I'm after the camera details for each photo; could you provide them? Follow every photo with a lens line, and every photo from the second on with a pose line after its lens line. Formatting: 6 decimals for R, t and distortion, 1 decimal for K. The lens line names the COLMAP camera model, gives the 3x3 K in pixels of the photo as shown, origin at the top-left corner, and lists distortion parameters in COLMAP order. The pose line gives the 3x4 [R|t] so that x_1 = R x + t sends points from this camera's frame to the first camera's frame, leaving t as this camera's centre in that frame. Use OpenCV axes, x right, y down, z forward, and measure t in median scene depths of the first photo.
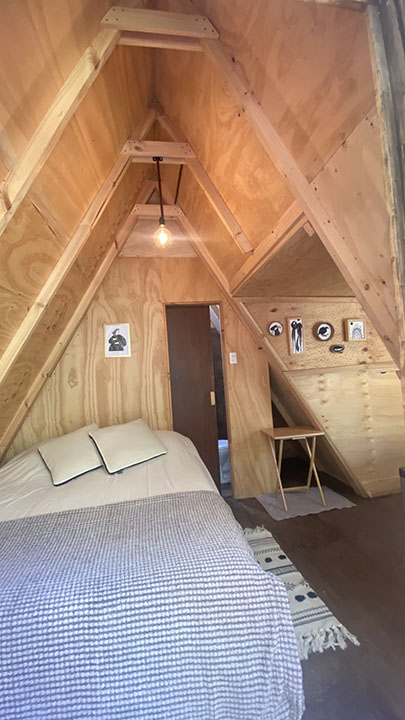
lens RADIAL K [[286.9, 0, 203.4], [0, 286.9, 358.2], [0, 0, 1]] dist [0.028891, -0.024749]
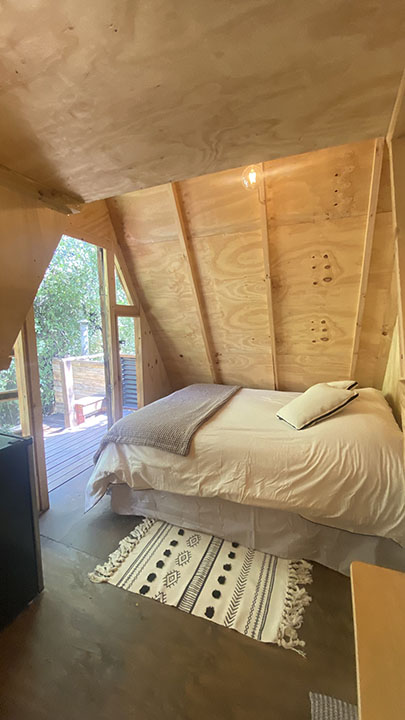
lens RADIAL K [[286.9, 0, 203.4], [0, 286.9, 358.2], [0, 0, 1]] dist [0.028891, -0.024749]
pose [[-0.516773, 0.176637, -0.837702, 0.534359], [0.090932, 0.984274, 0.151448, -0.020693], [0.851280, 0.002090, -0.524708, 0.951182]]
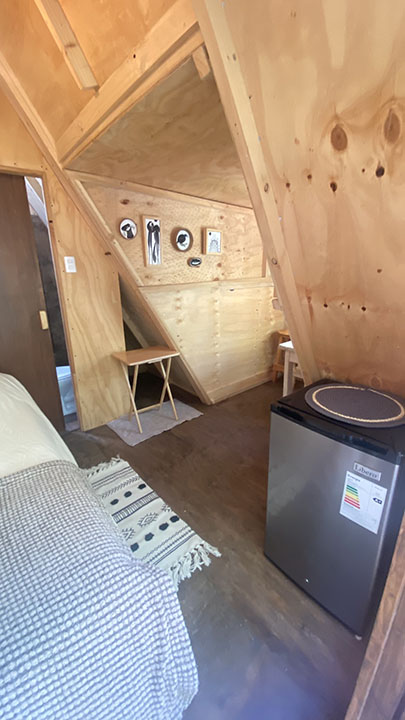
lens RADIAL K [[286.9, 0, 203.4], [0, 286.9, 358.2], [0, 0, 1]] dist [0.028891, -0.024749]
pose [[0.859825, -0.095016, 0.501671, 0.002992], [-0.069926, 0.951362, 0.300035, -0.019101], [-0.505779, -0.293057, 0.811360, 0.165699]]
